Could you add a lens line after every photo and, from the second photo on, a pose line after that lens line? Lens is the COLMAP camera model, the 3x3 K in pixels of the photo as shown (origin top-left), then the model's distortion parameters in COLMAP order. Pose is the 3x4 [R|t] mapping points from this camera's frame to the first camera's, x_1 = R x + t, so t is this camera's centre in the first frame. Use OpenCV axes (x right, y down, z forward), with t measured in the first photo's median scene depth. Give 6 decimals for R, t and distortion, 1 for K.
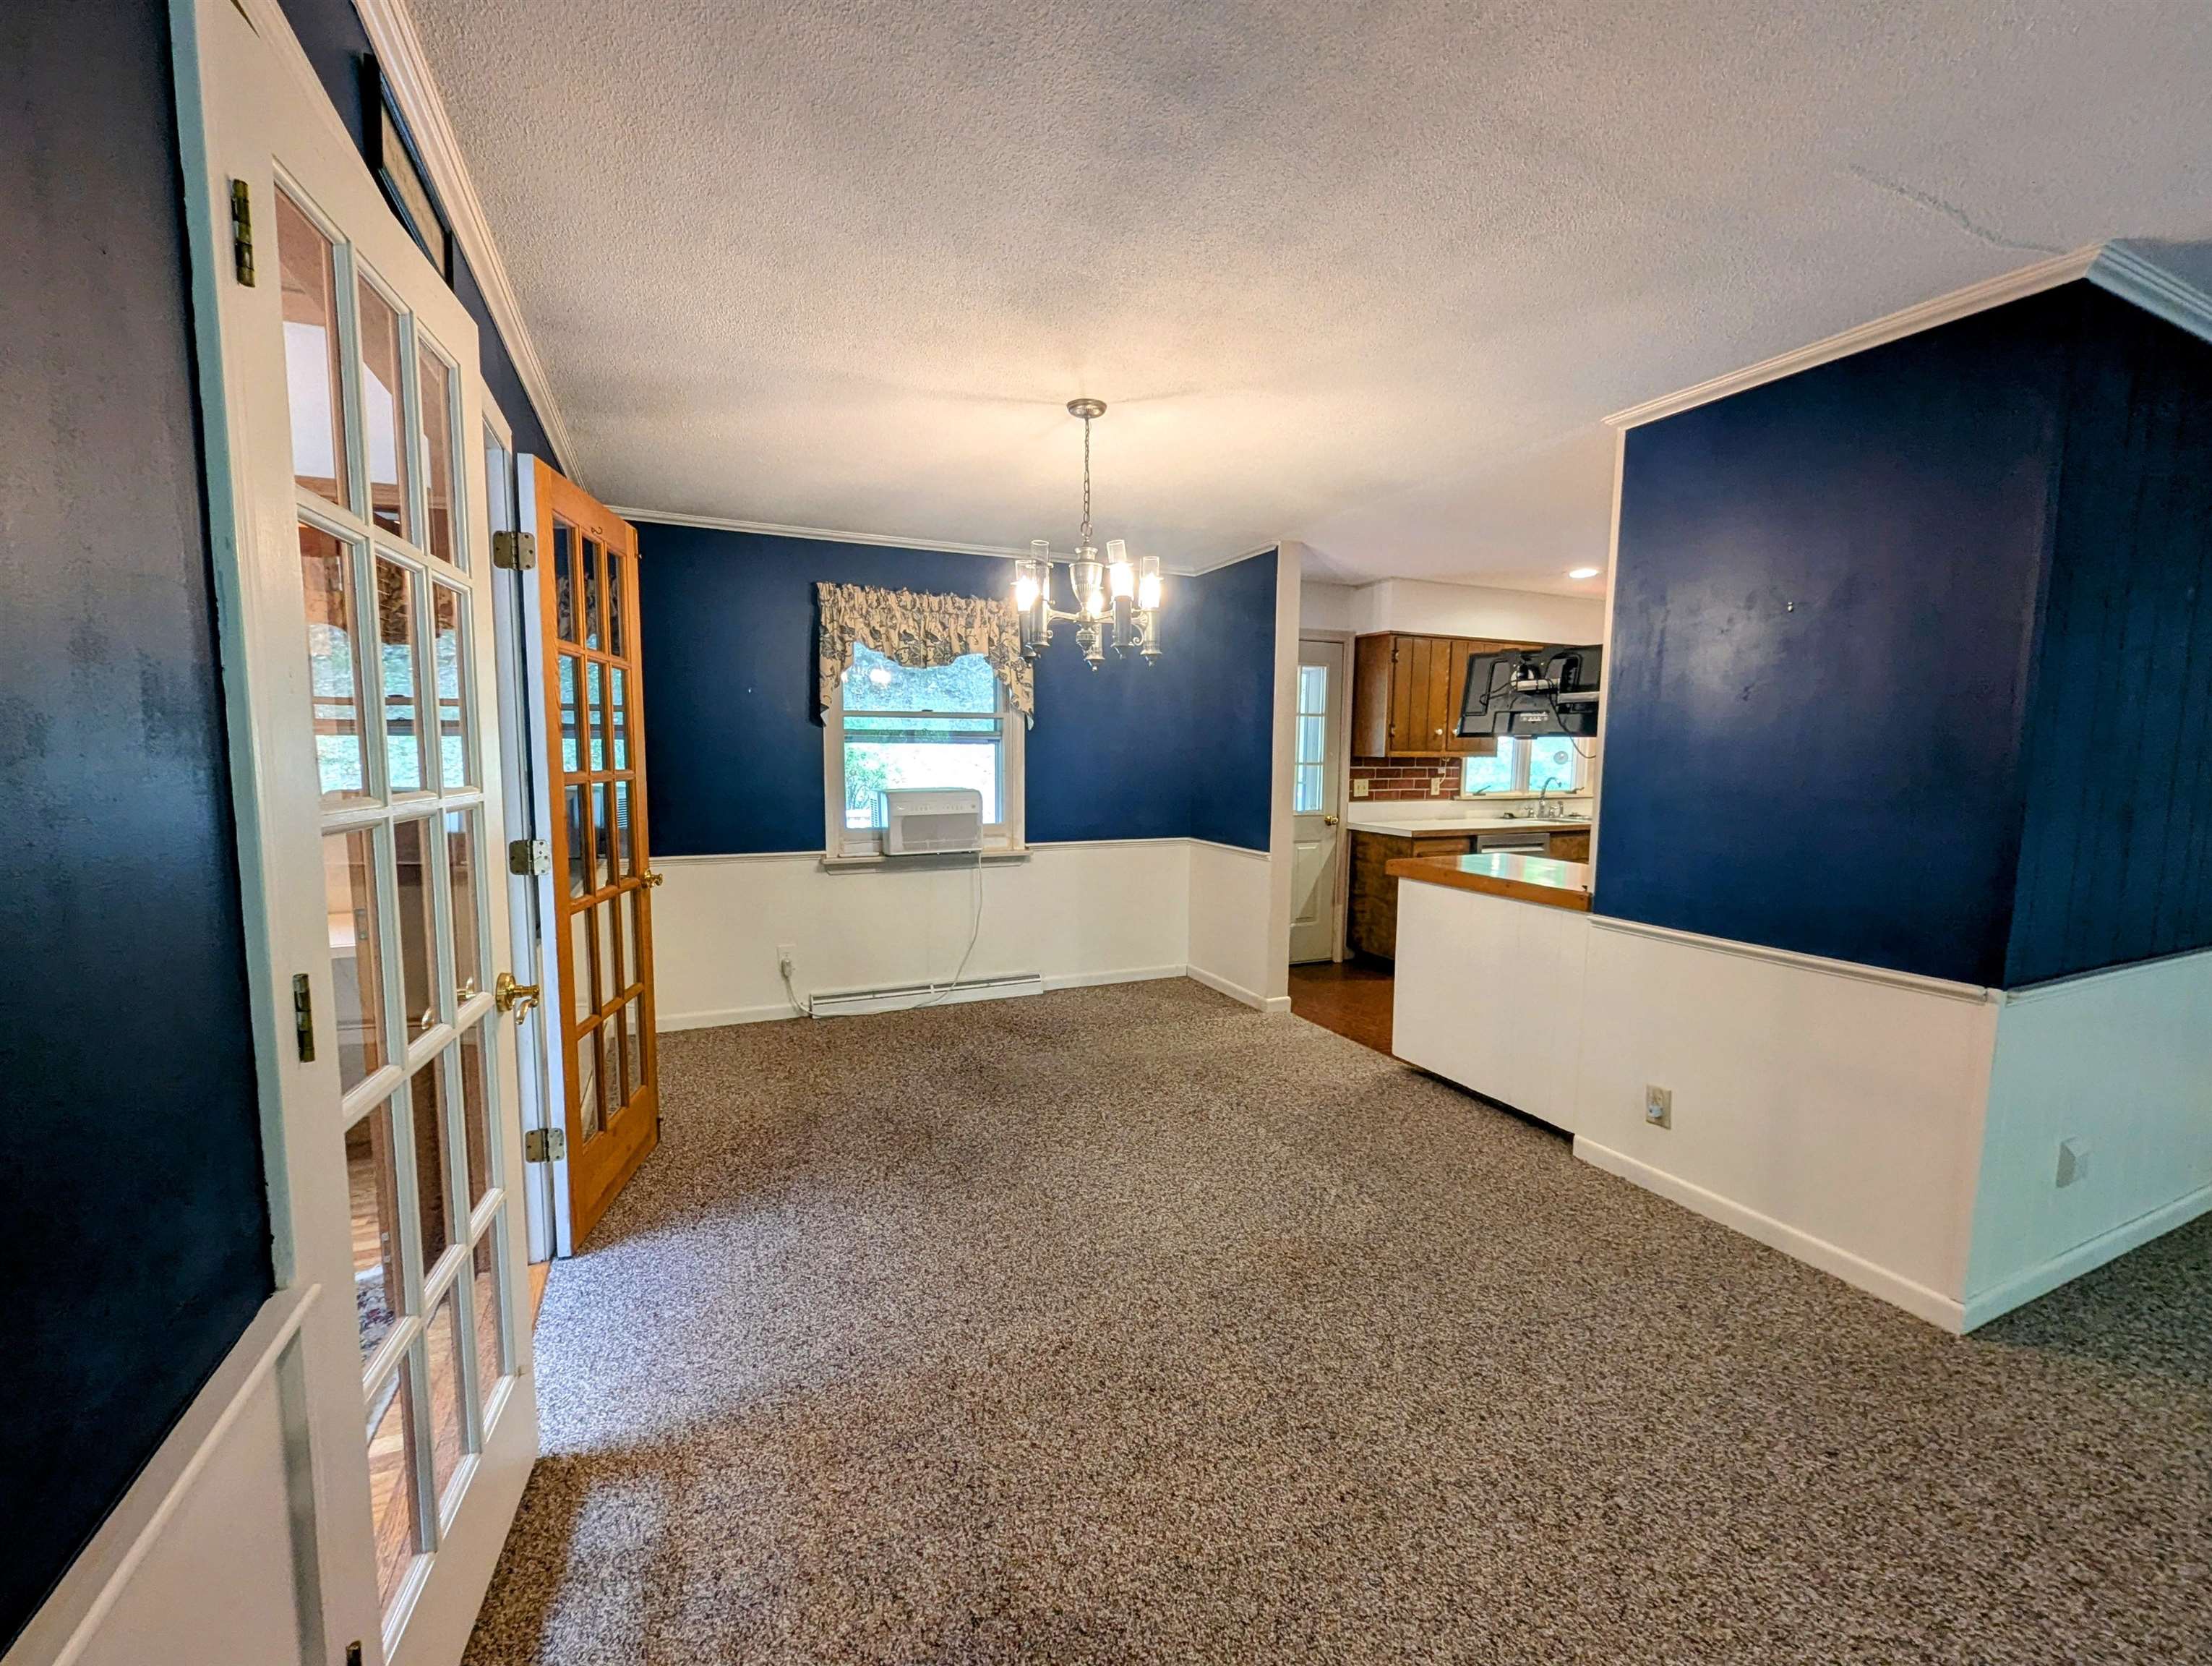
lens RADIAL K [[926.9, 0, 1118.7], [0, 926.9, 848.8], [0, 0, 1]] dist [-0.000616, 0.000658]
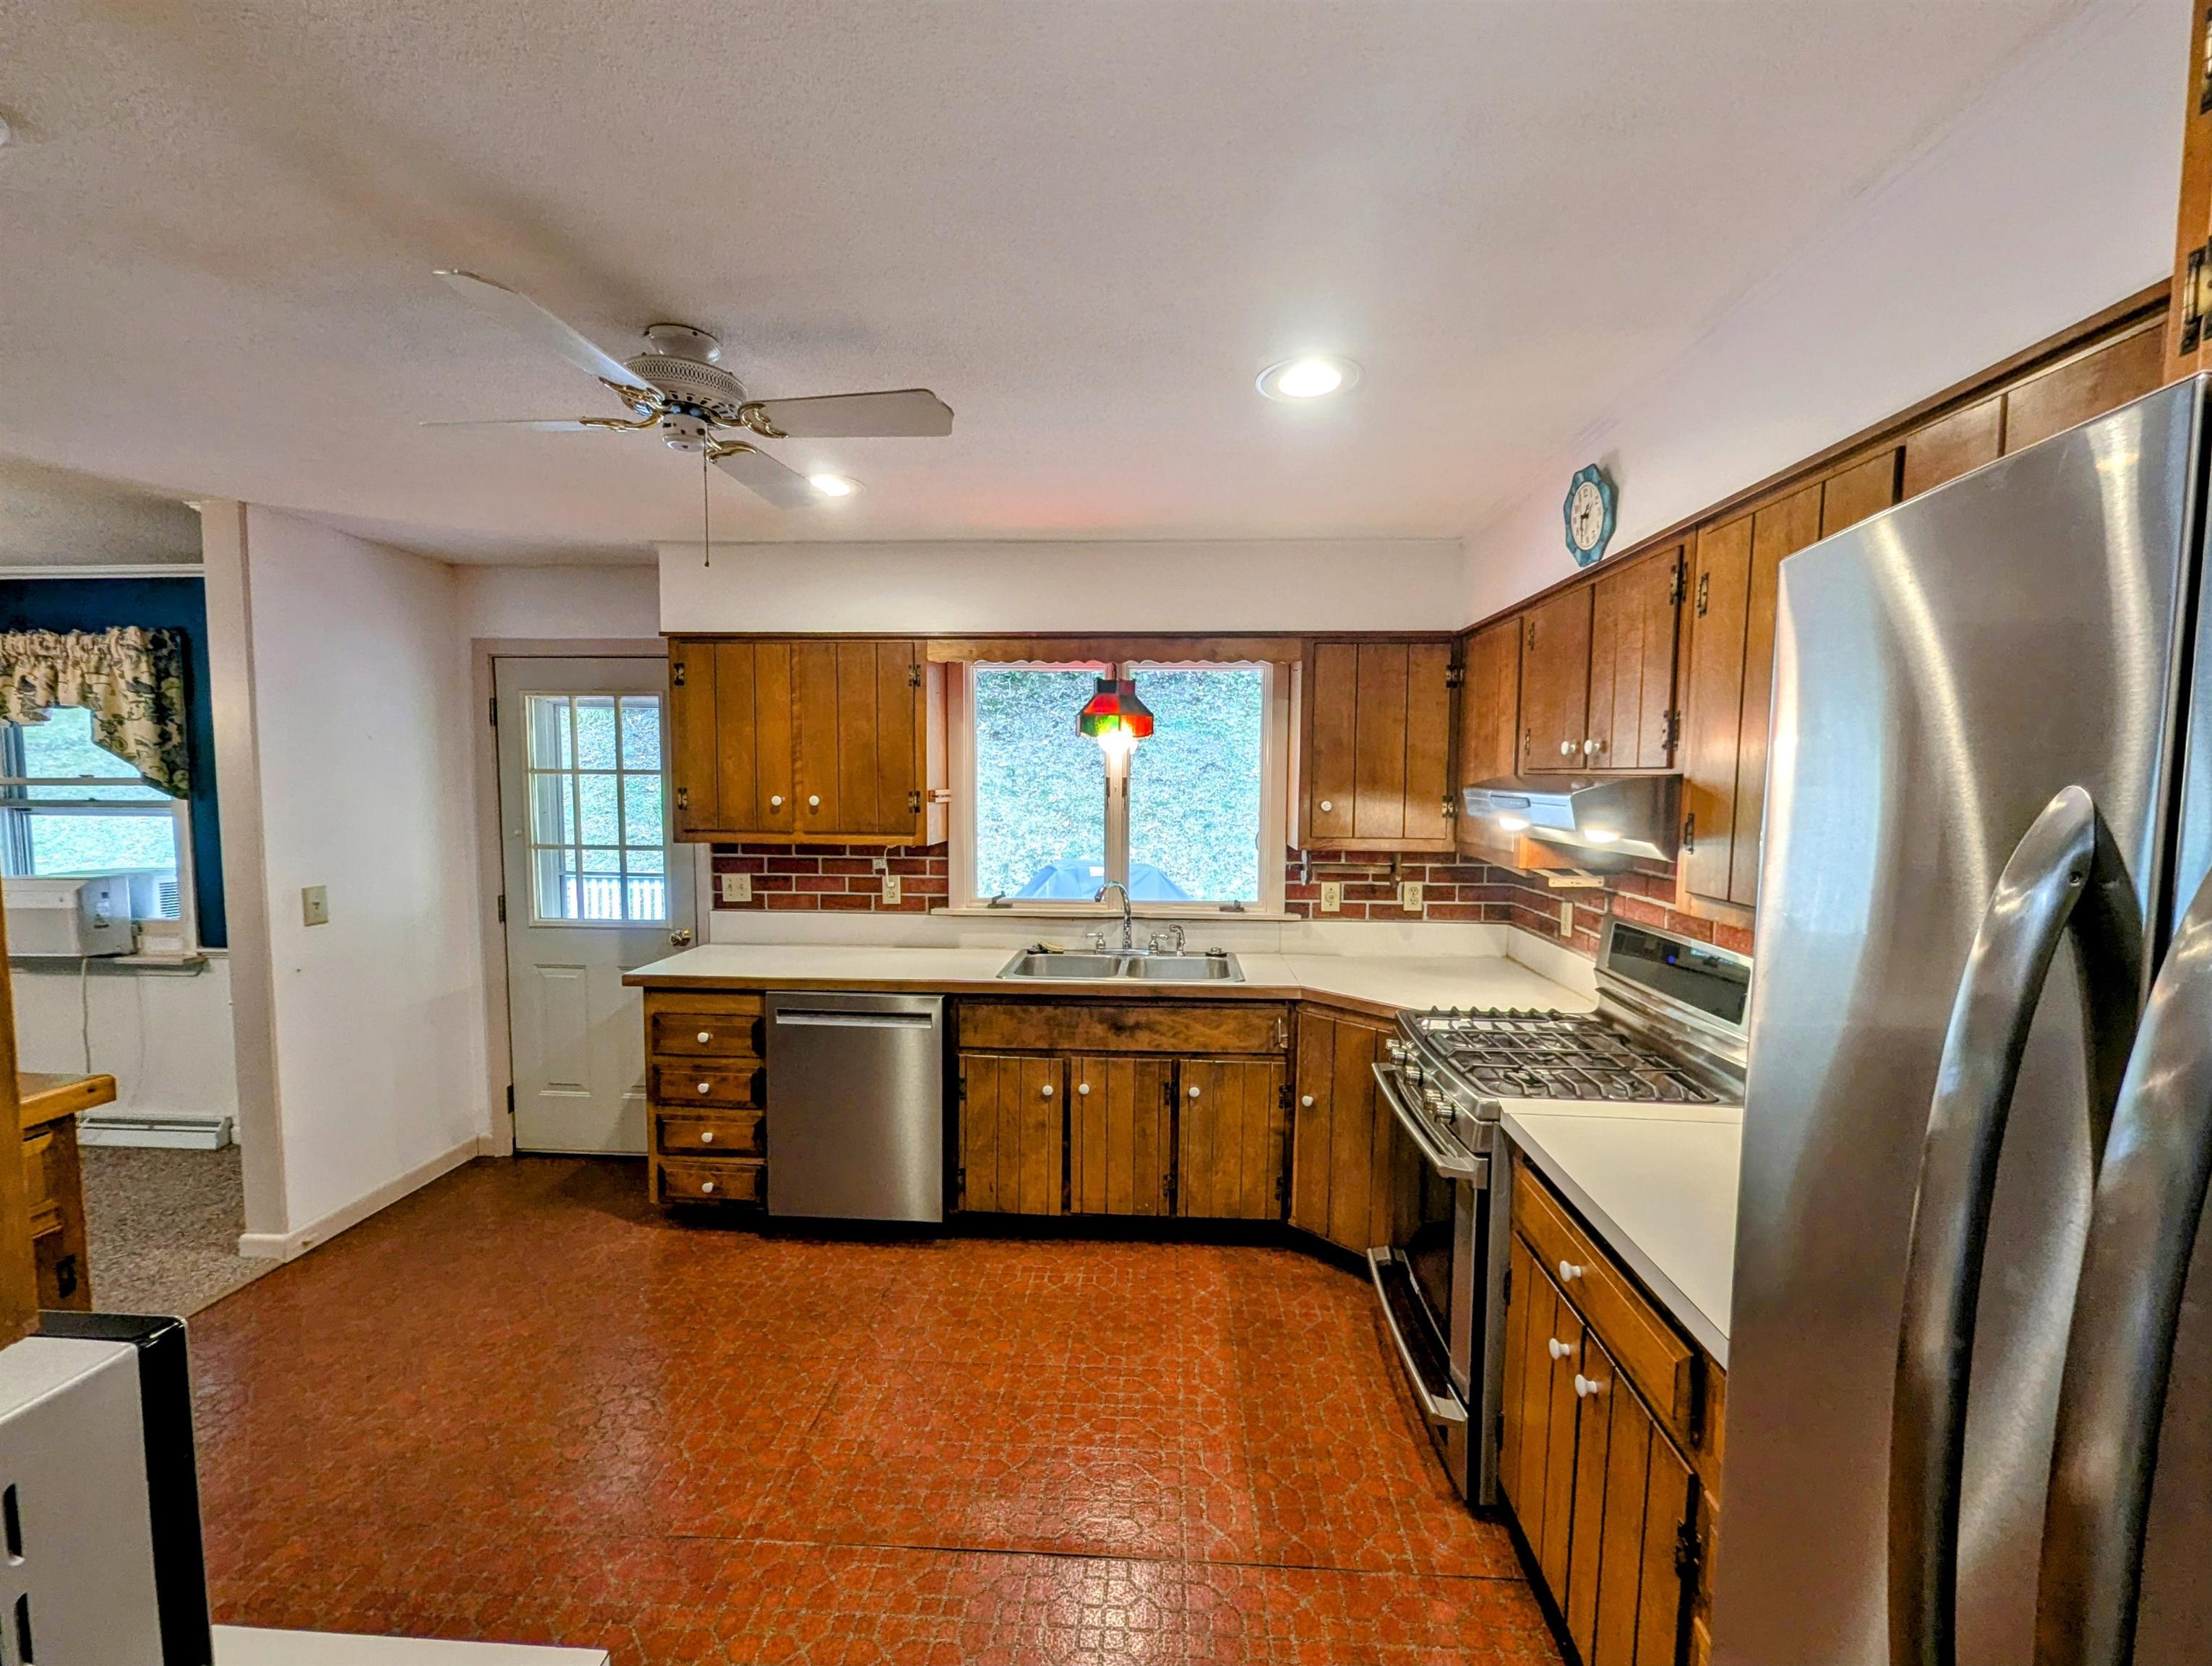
lens RADIAL K [[926.9, 0, 1118.7], [0, 926.9, 848.8], [0, 0, 1]] dist [-0.000616, 0.000658]
pose [[0.879582, 0.035298, -0.474436, 0.991054], [-0.049879, 0.998590, -0.018179, -0.118962], [0.473125, 0.039654, 0.880102, 0.735929]]
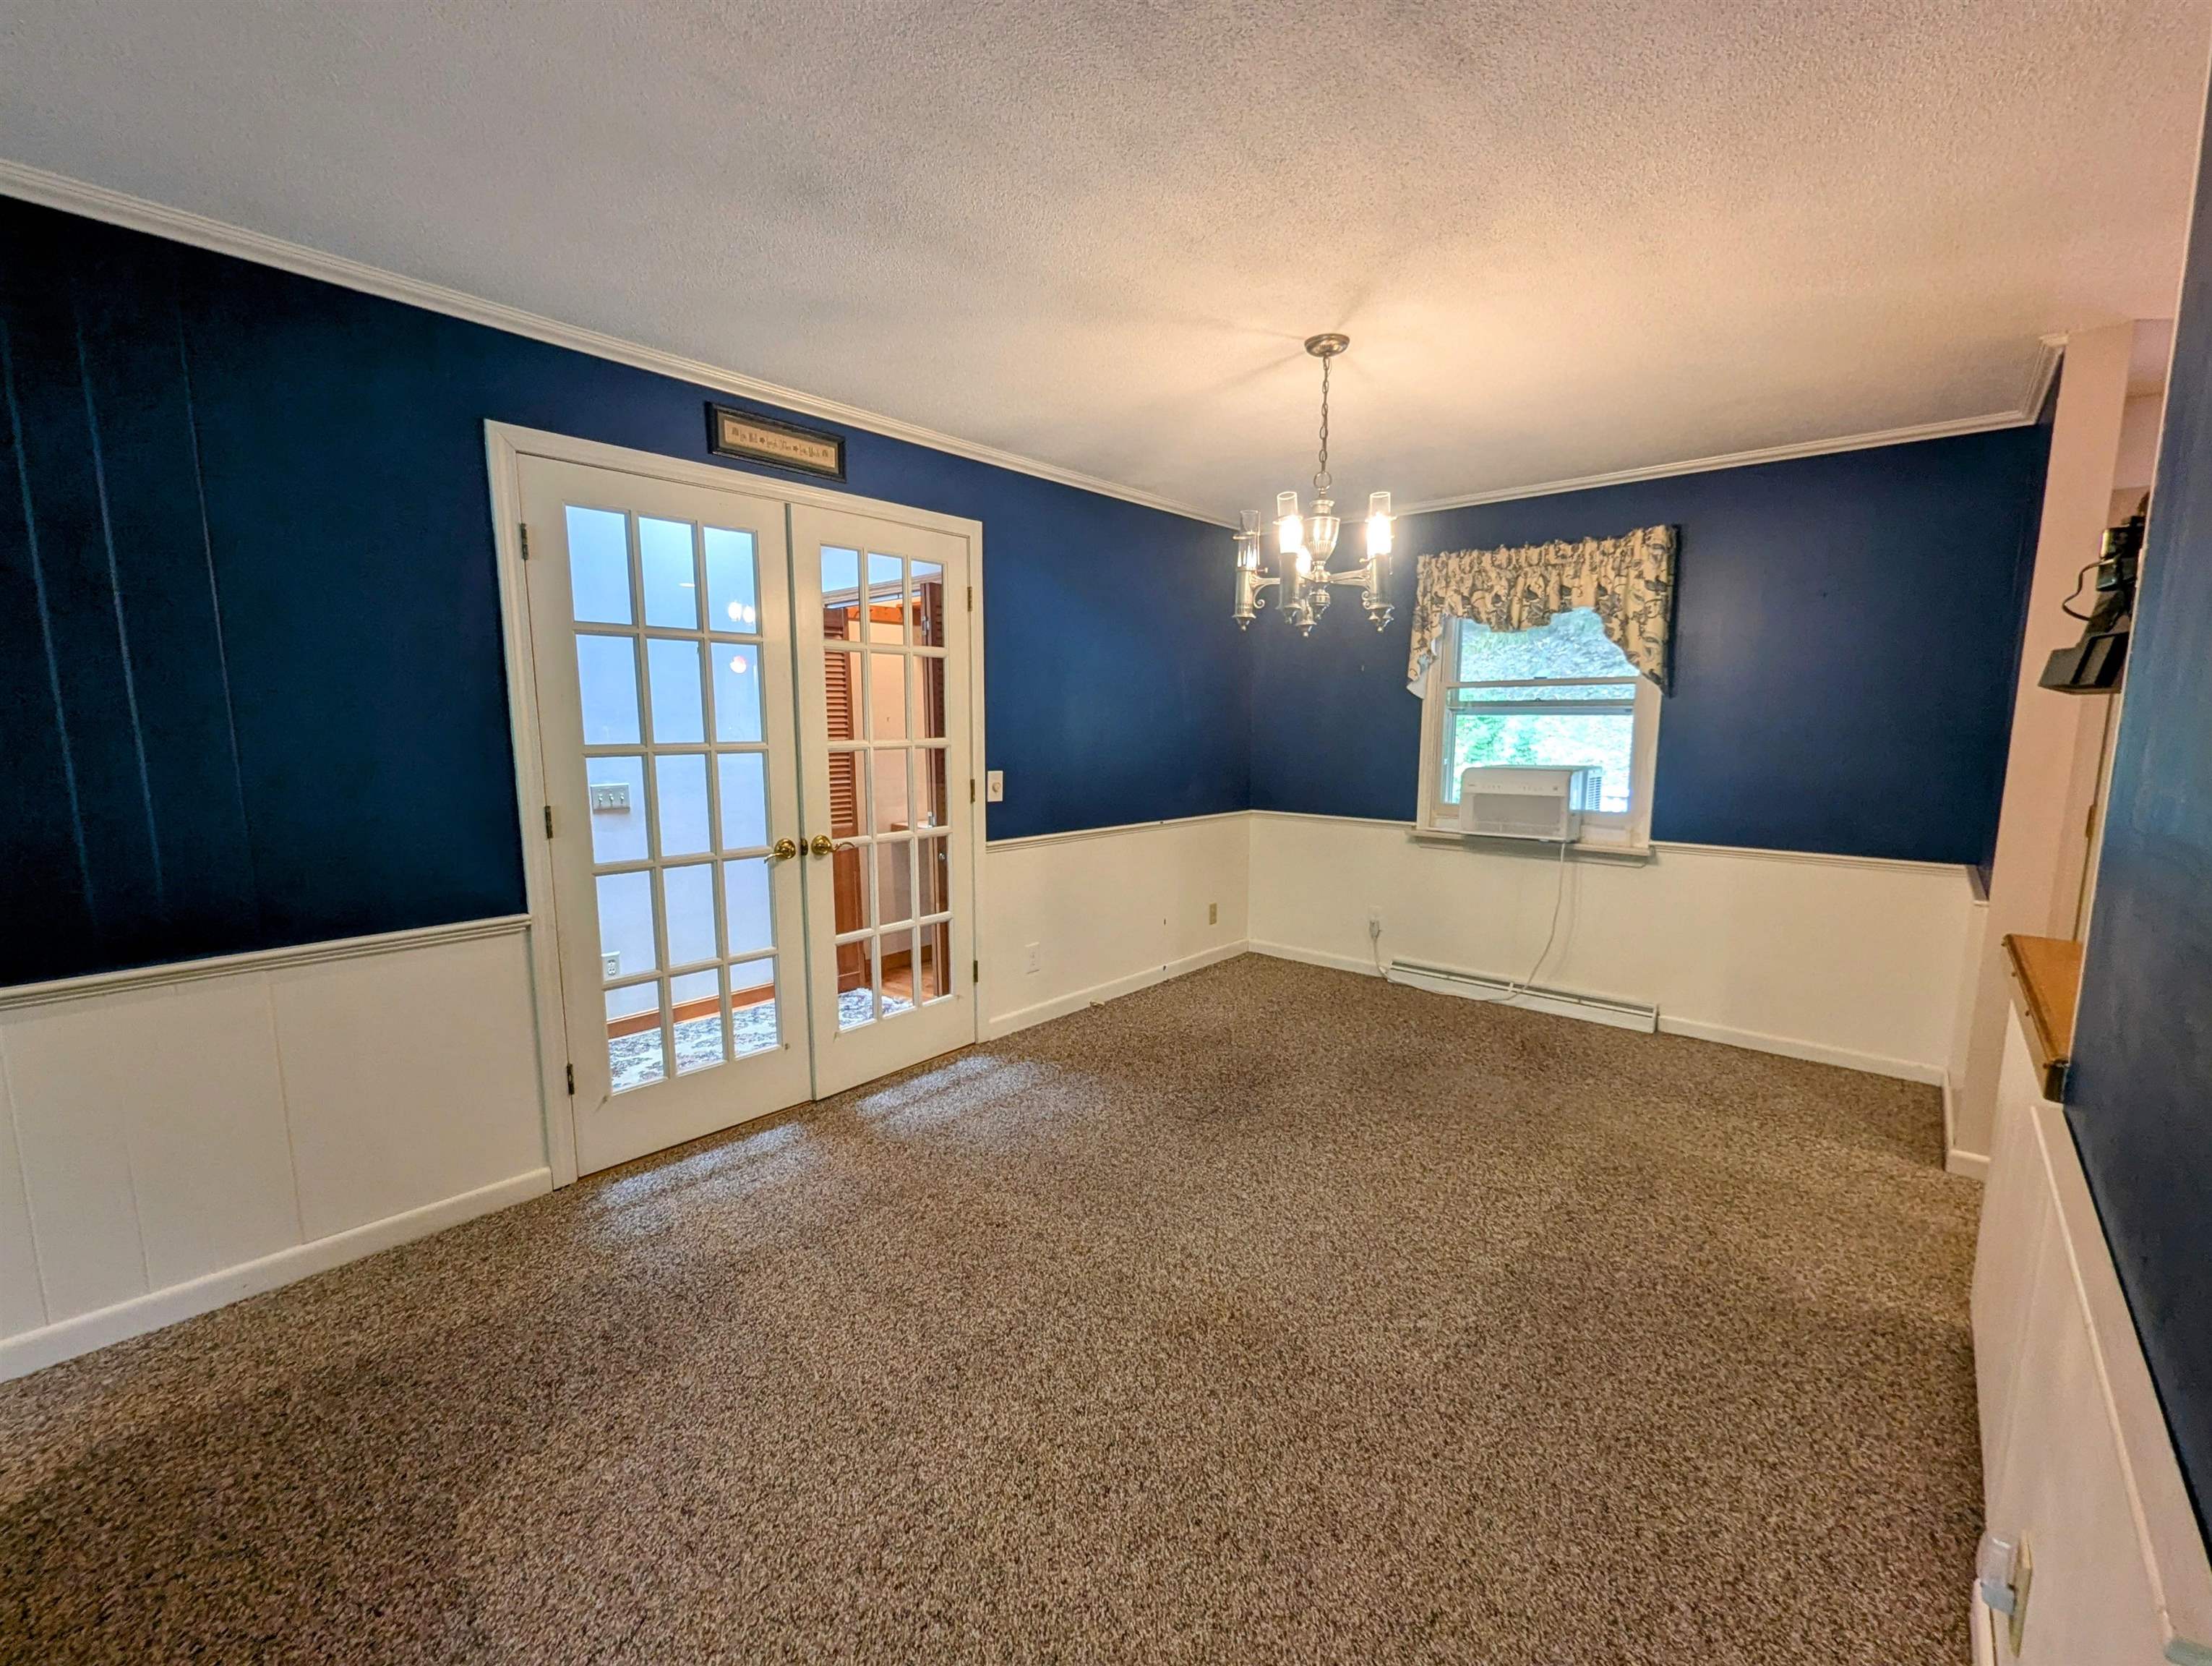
lens RADIAL K [[926.9, 0, 1118.7], [0, 926.9, 848.8], [0, 0, 1]] dist [-0.000616, 0.000658]
pose [[0.411895, 0.120747, -0.903196, 0.459846], [-0.094373, 0.991504, 0.089515, -0.028849], [0.906331, 0.048367, 0.419790, 0.276523]]
